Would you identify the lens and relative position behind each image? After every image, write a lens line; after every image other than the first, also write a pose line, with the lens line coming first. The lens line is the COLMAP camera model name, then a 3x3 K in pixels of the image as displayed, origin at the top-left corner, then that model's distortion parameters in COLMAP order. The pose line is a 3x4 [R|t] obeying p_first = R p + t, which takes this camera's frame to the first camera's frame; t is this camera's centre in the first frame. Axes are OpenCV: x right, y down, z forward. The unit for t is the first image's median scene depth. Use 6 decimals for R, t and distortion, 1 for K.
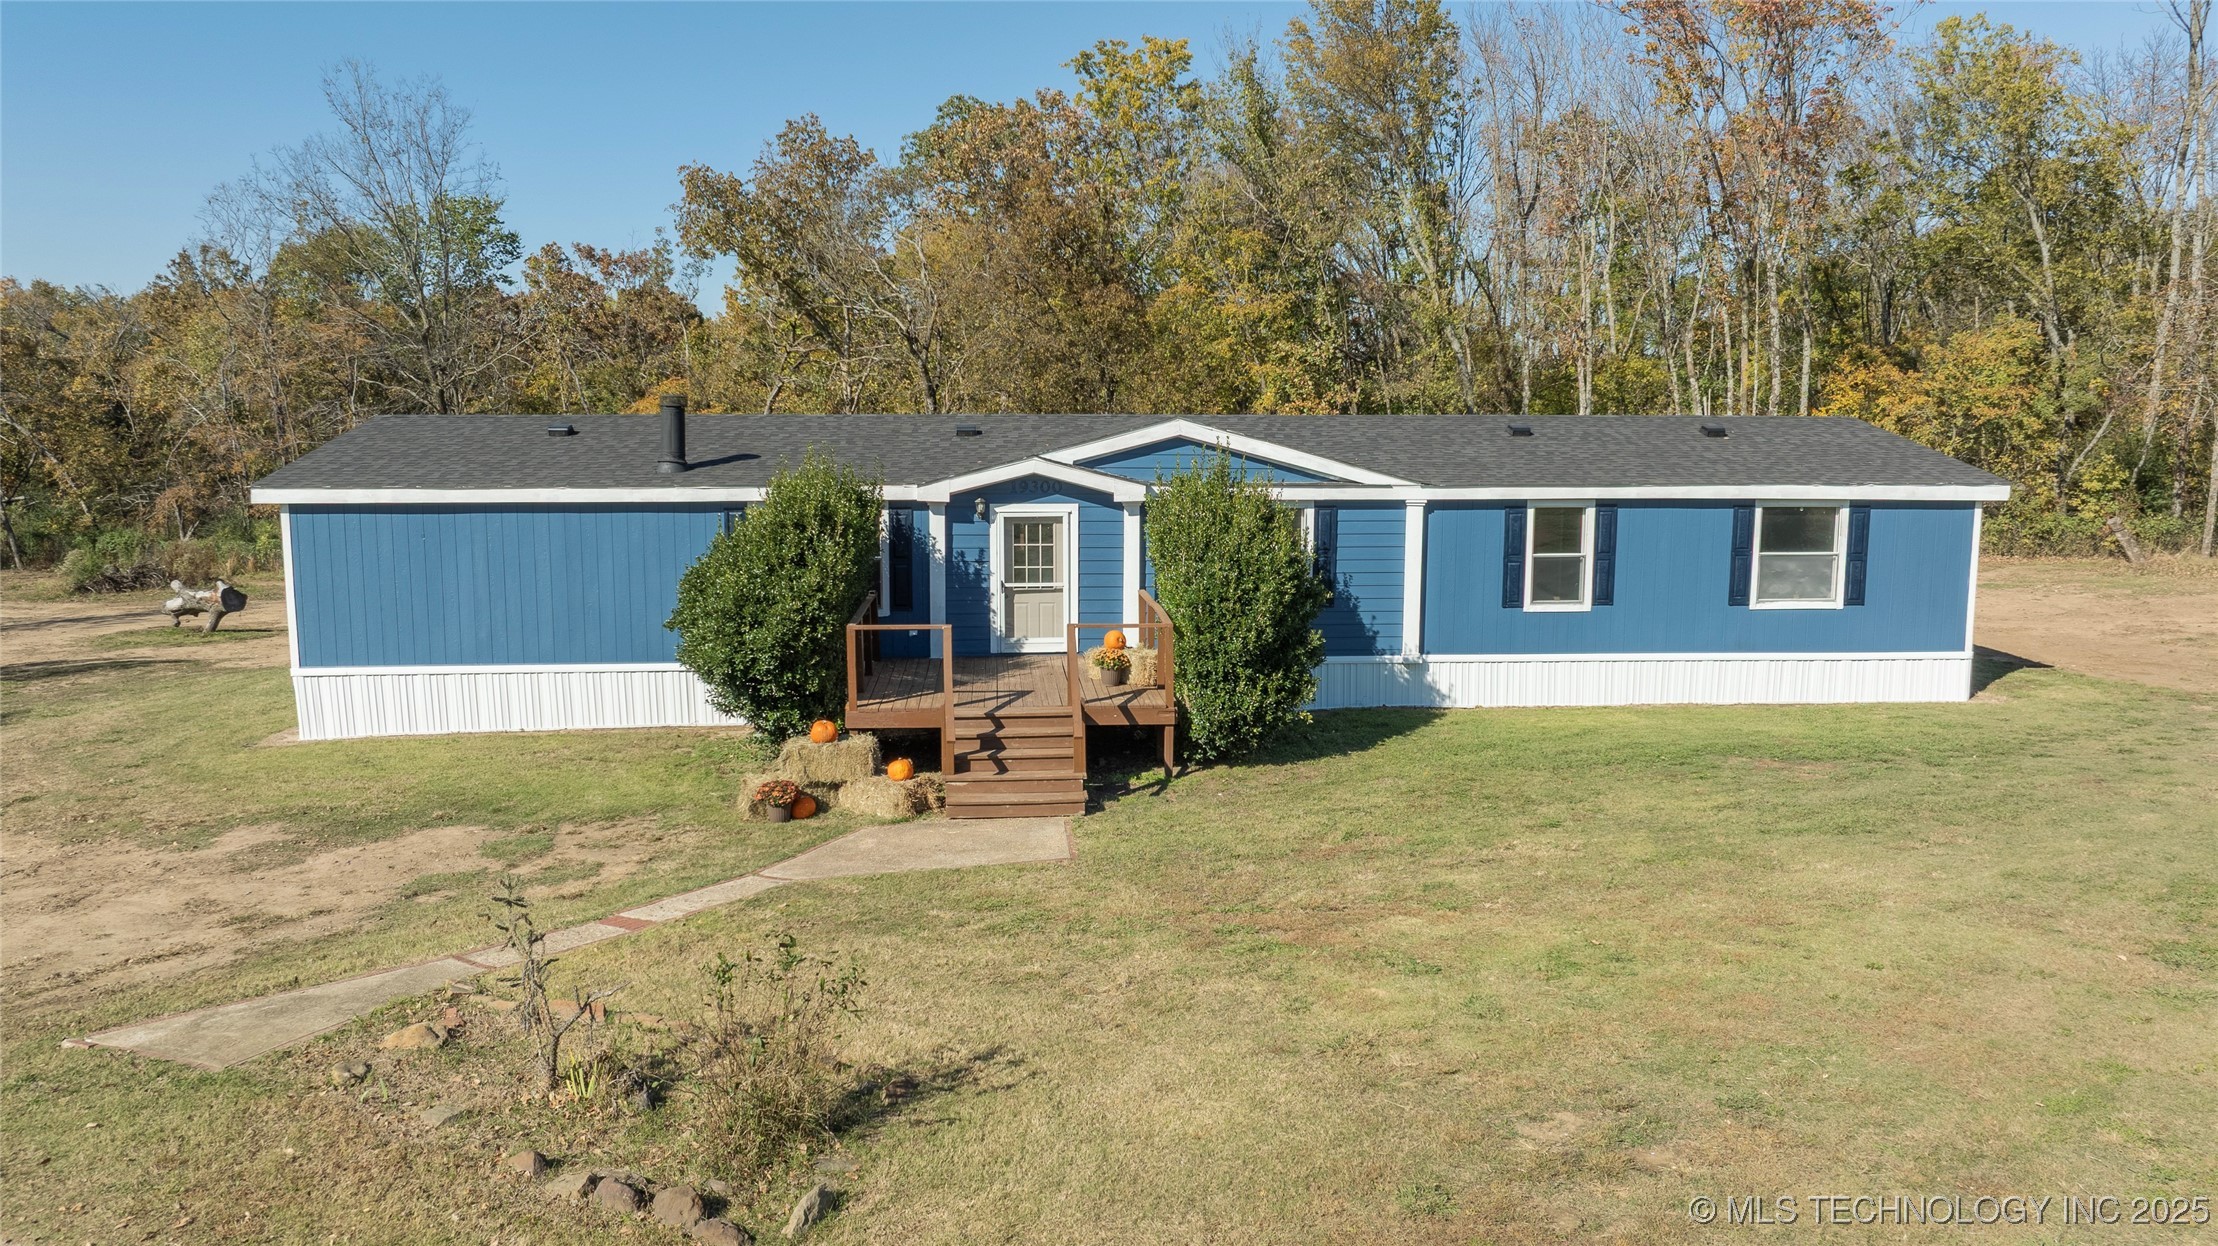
lens RADIAL K [[1556.8, 0, 1115.0], [0, 1556.8, 634.4], [0, 0, 1]] dist [-0.015416, 0.000889]
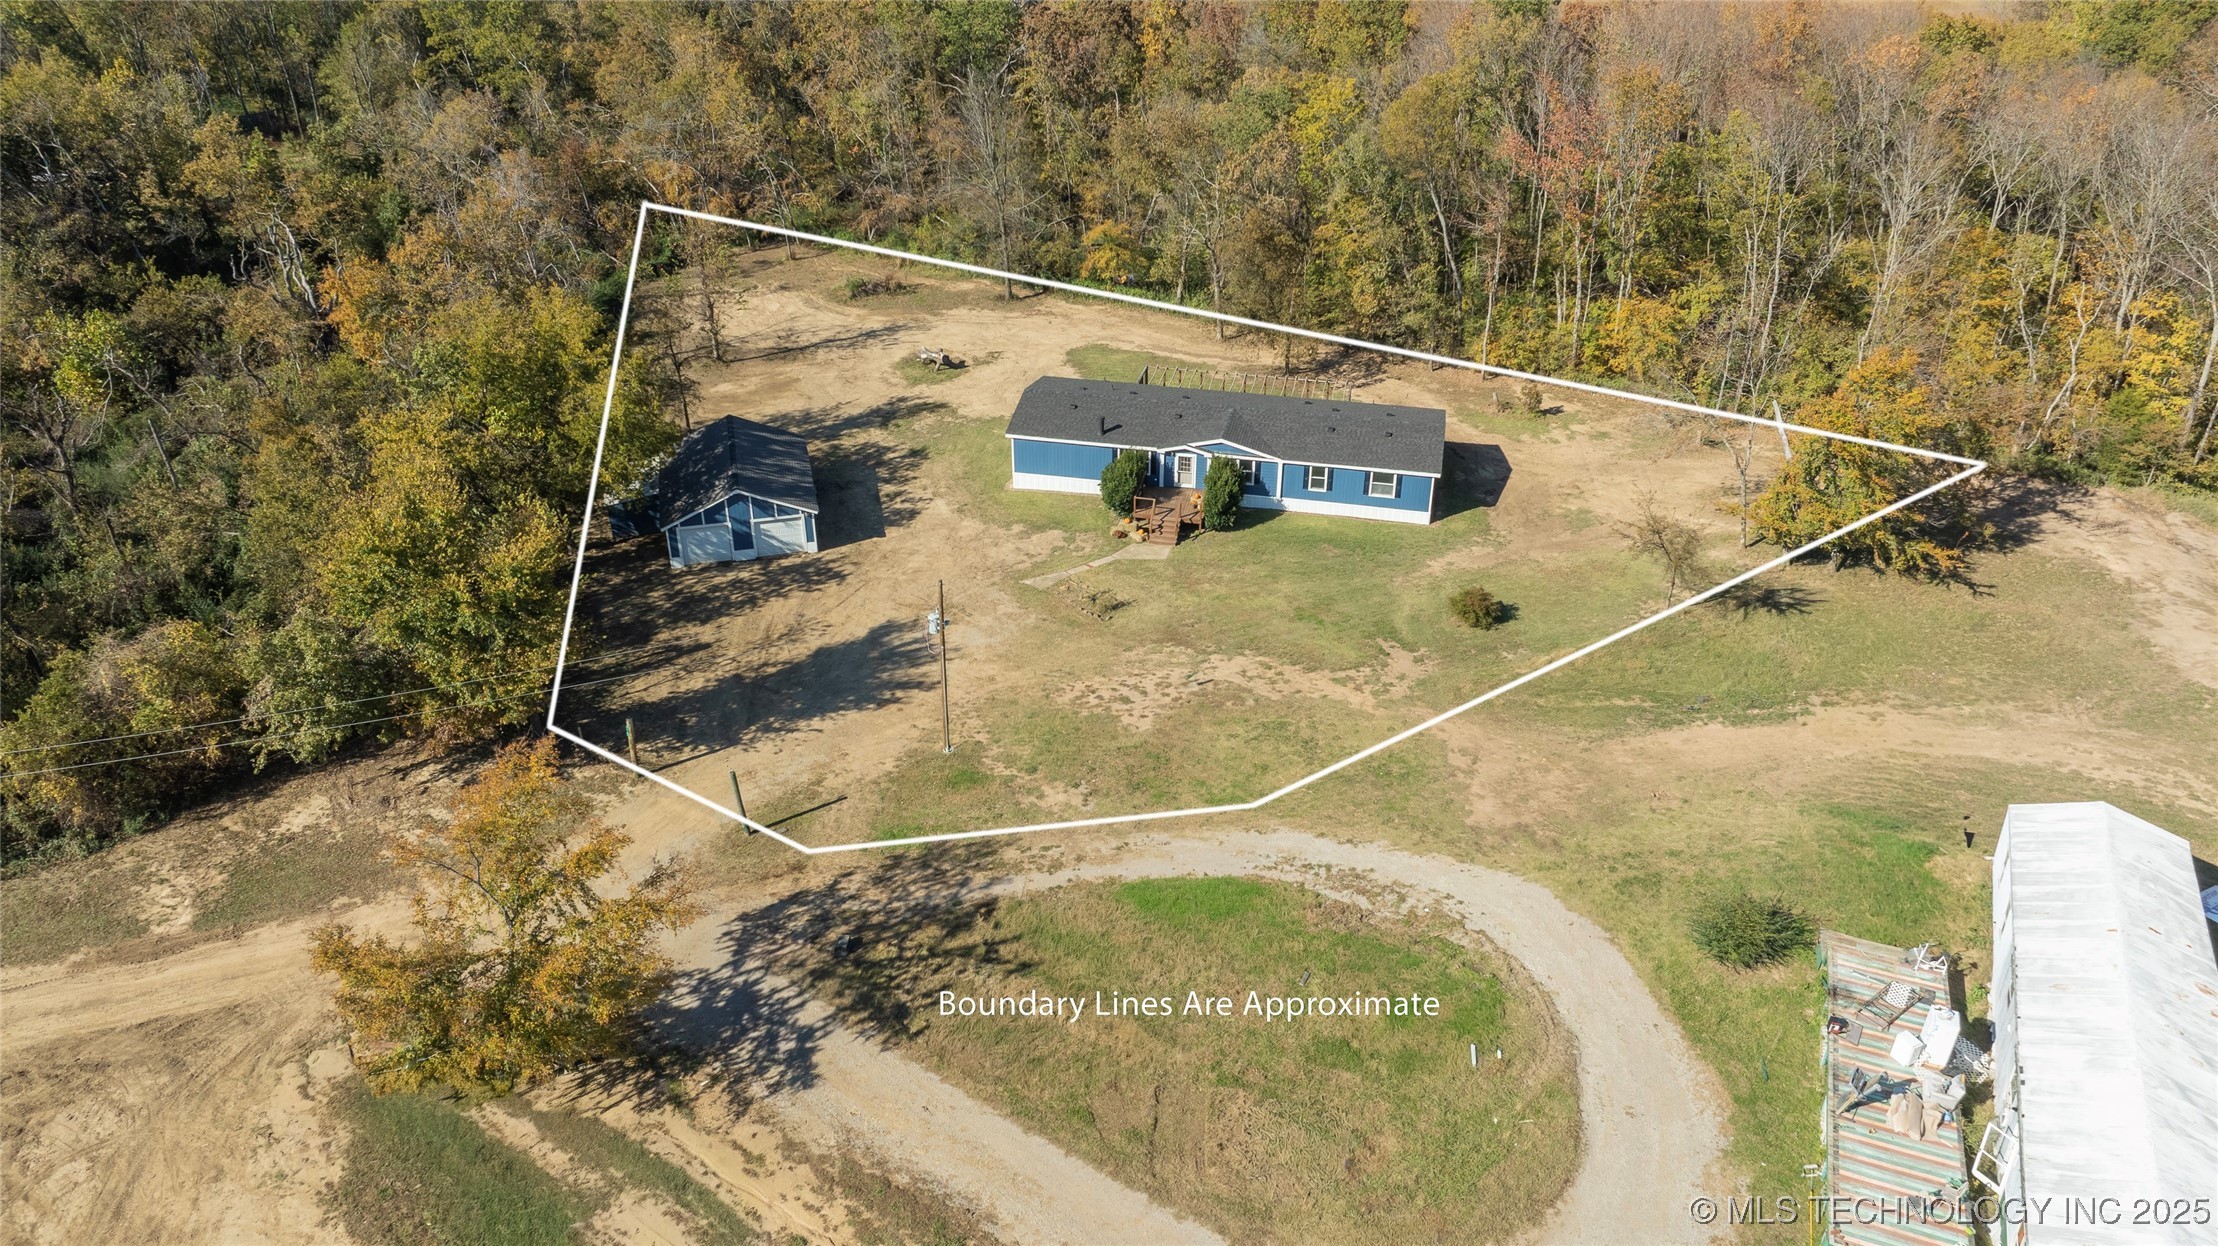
lens RADIAL K [[1556.8, 0, 1105.7], [0, 1556.8, 620.7], [0, 0, 1]] dist [-0.015416, 0.000889]
pose [[0.961181, 0.143935, -0.235400, 0.775253], [-0.042730, 0.920512, 0.388371, -1.266370], [0.272588, -0.363237, 0.890929, -2.871310]]
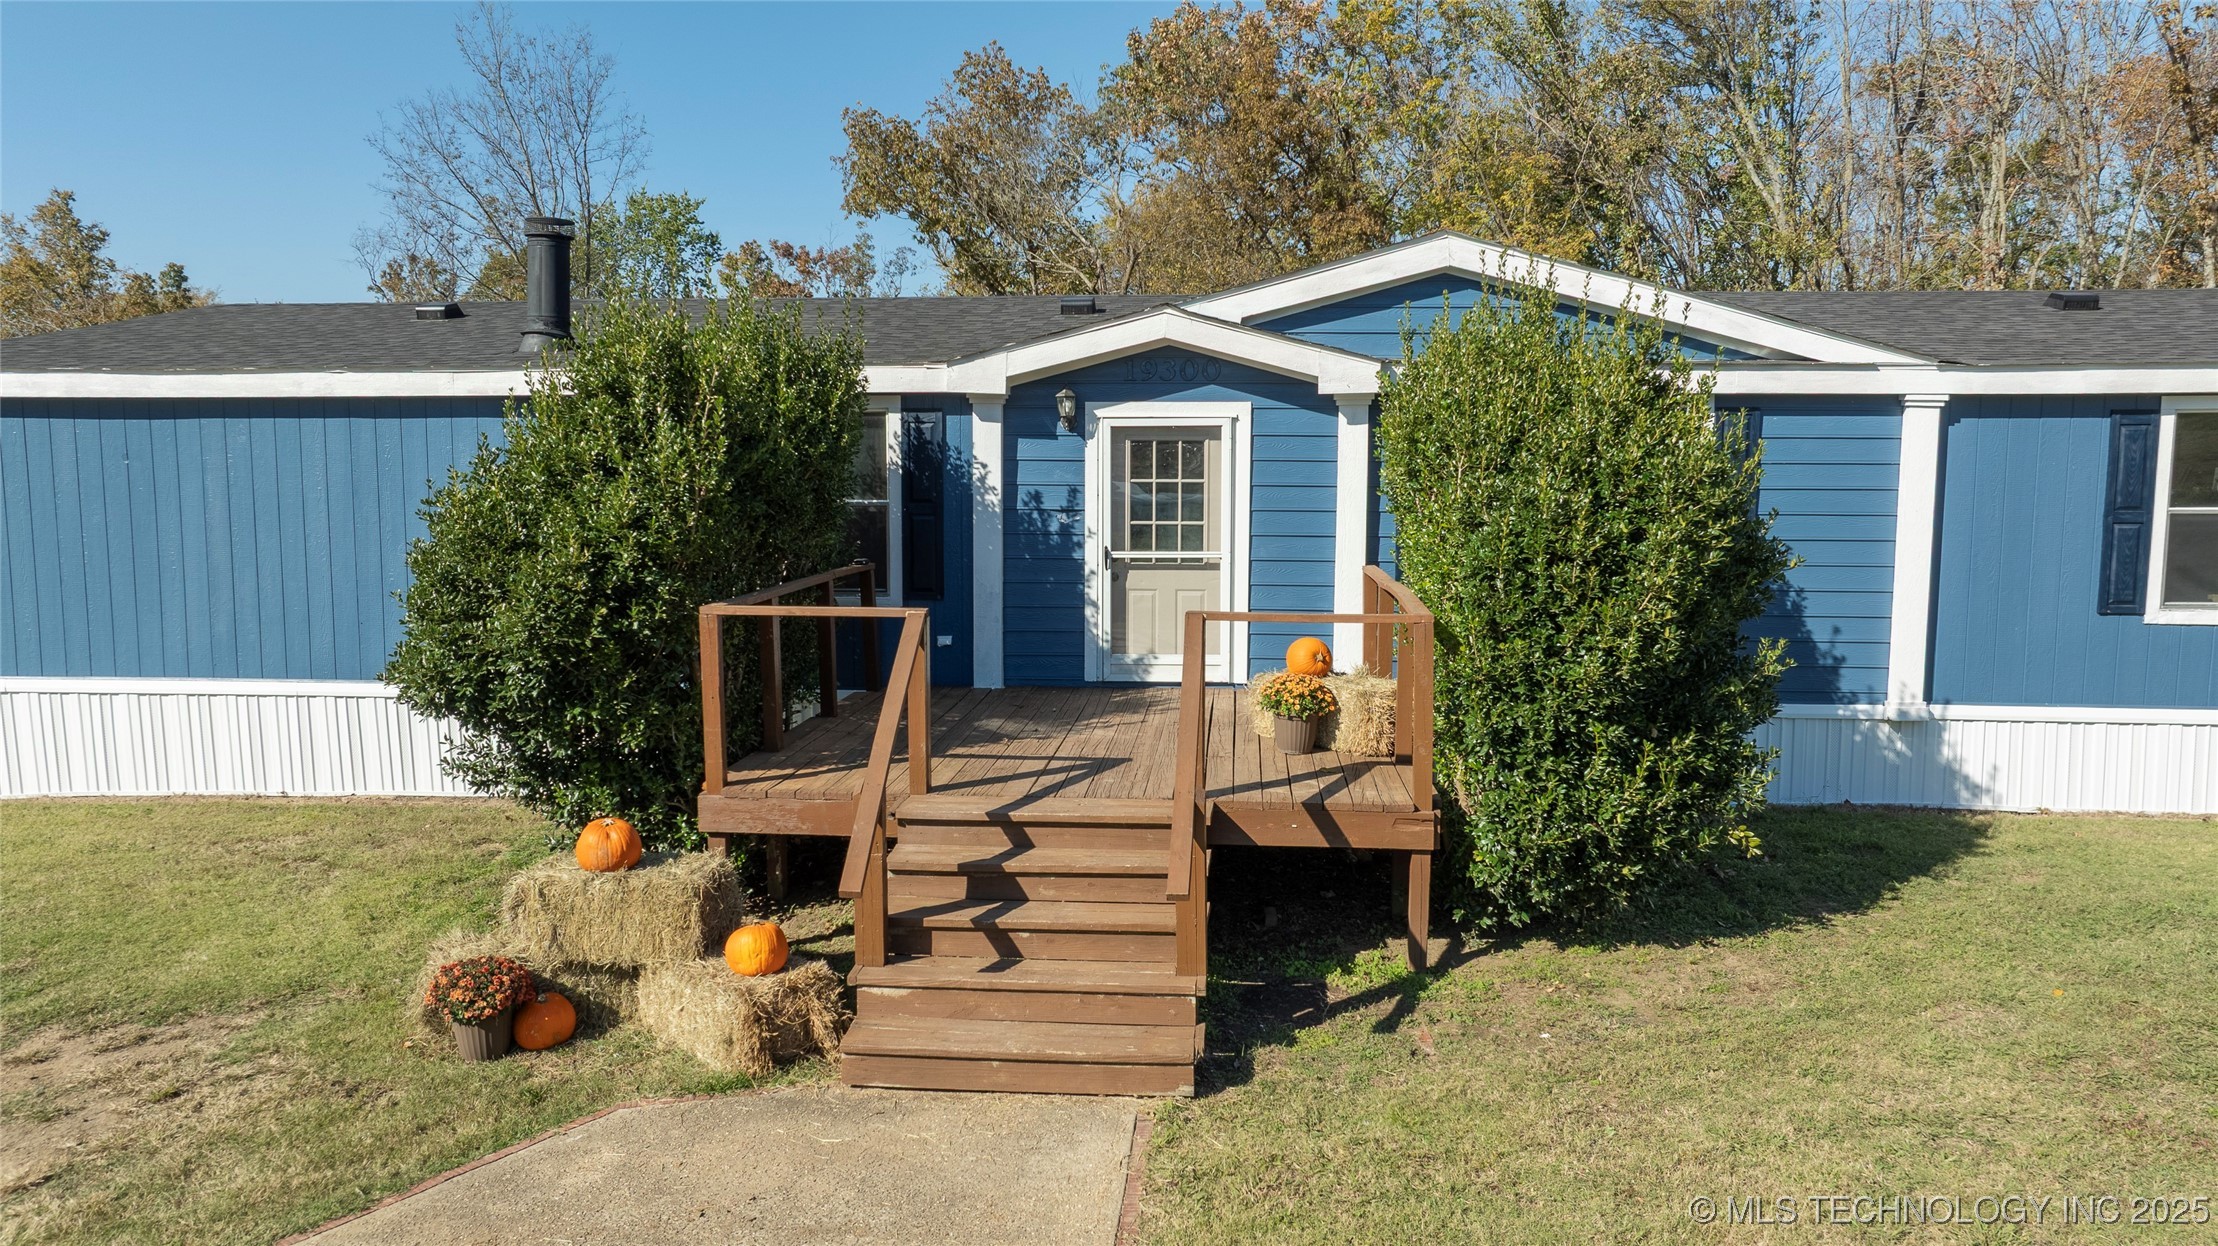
lens RADIAL K [[1556.8, 0, 1110.5], [0, 1556.8, 609.3], [0, 0, 1]] dist [-0.015416, 0.000889]
pose [[0.986811, 0.015818, -0.161099, 0.015504], [-0.022952, 0.998832, -0.042518, 0.010024], [0.160239, 0.045655, 0.986022, 0.478587]]
